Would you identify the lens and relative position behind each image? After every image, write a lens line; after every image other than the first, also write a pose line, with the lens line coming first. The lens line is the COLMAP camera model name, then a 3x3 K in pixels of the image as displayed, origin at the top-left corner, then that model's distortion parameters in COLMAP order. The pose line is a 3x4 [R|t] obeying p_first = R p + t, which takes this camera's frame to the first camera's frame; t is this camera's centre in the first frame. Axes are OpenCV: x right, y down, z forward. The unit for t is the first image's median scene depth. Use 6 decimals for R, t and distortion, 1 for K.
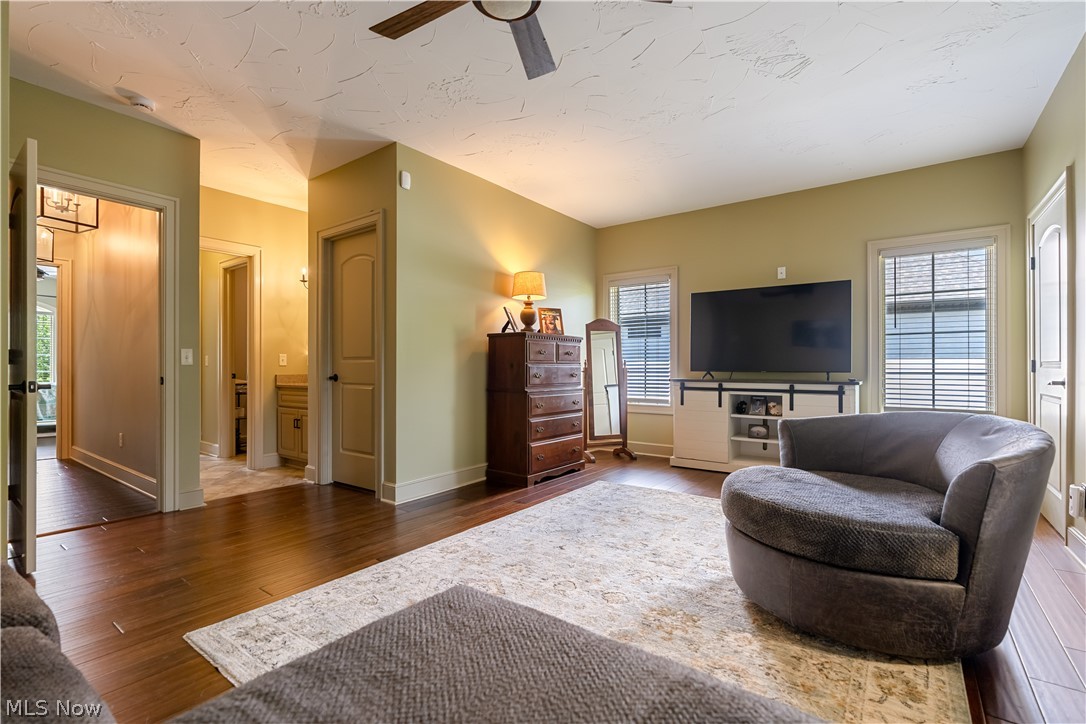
lens RADIAL K [[493.9, 0, 545.5], [0, 493.9, 366.8], [0, 0, 1]] dist [-0.003634, 0.000904]
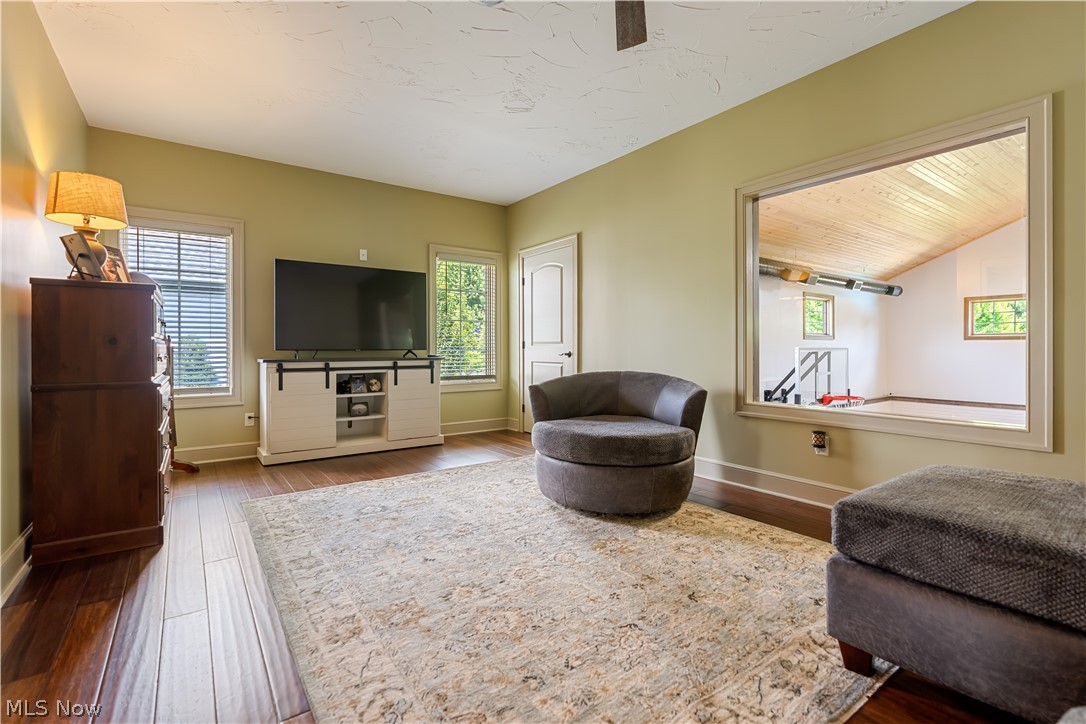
lens RADIAL K [[493.9, 0, 546.4], [0, 493.9, 350.9], [0, 0, 1]] dist [-0.003634, 0.000904]
pose [[0.304412, -0.008167, 0.952506, -0.527141], [0.001391, 0.999966, 0.008130, 0.005313], [-0.952540, -0.001150, 0.304413, 0.420571]]
